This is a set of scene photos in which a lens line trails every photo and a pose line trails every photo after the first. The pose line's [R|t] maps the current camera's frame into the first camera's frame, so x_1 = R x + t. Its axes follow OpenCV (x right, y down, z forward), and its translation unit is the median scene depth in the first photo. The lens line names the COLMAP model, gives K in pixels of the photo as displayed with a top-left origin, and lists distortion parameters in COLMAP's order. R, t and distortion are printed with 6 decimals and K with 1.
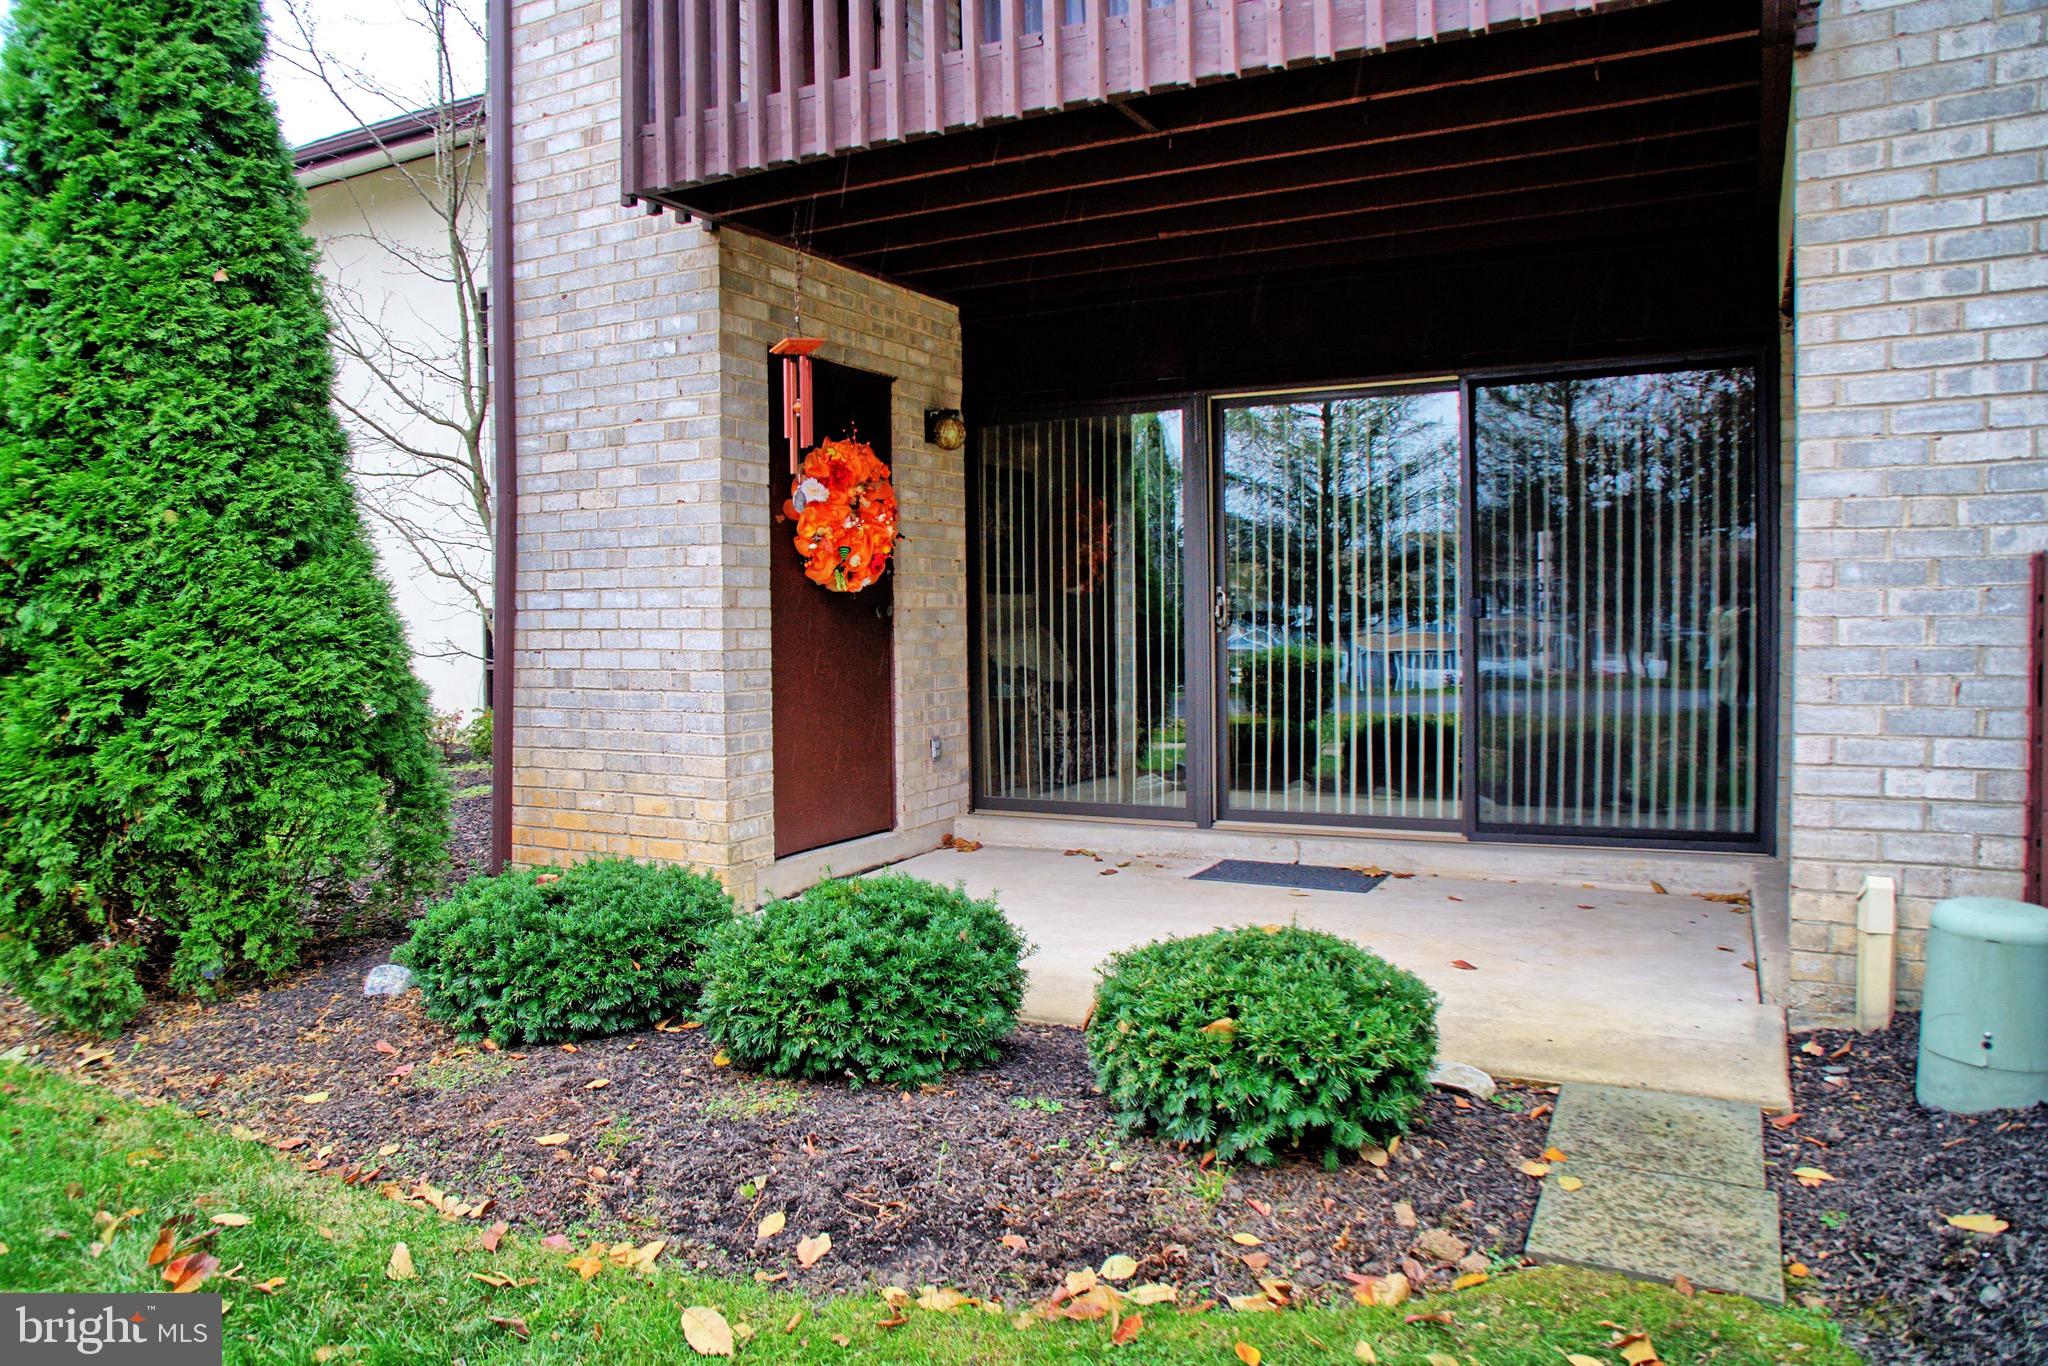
lens RADIAL K [[1423.9, 0, 1036.2], [0, 1423.9, 670.3], [0, 0, 1]] dist [-0.108784, 0.072625]
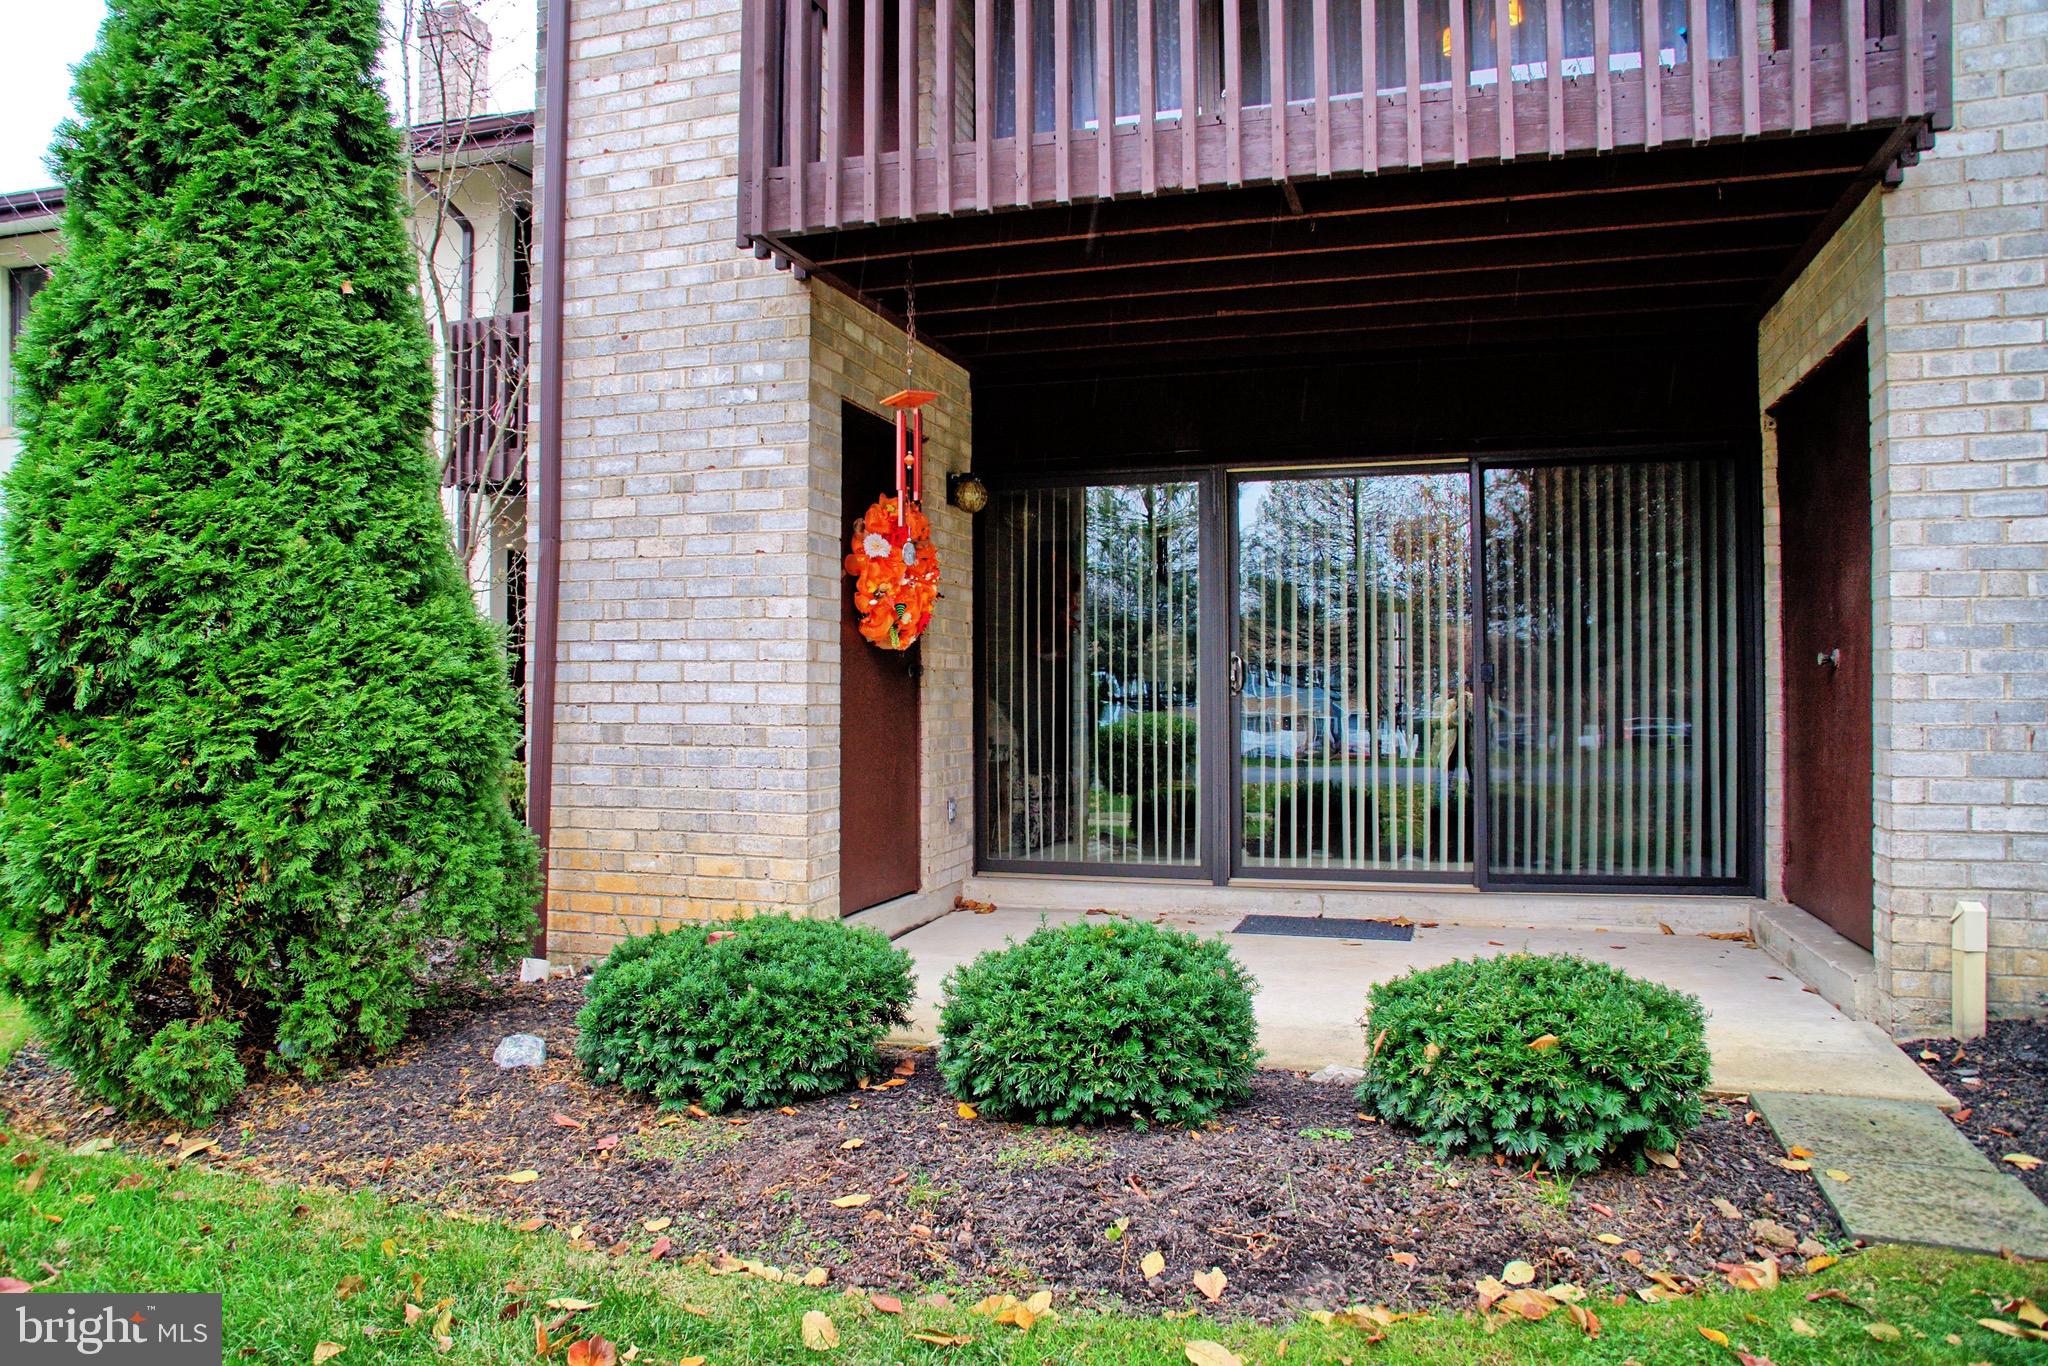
lens RADIAL K [[1423.9, 0, 1012.8], [0, 1423.9, 669.9], [0, 0, 1]] dist [-0.108784, 0.072625]
pose [[0.983269, 0.014355, 0.181593, -0.335152], [-0.003569, 0.998217, -0.059586, 0.025633], [-0.182124, 0.057941, 0.981567, 0.016557]]
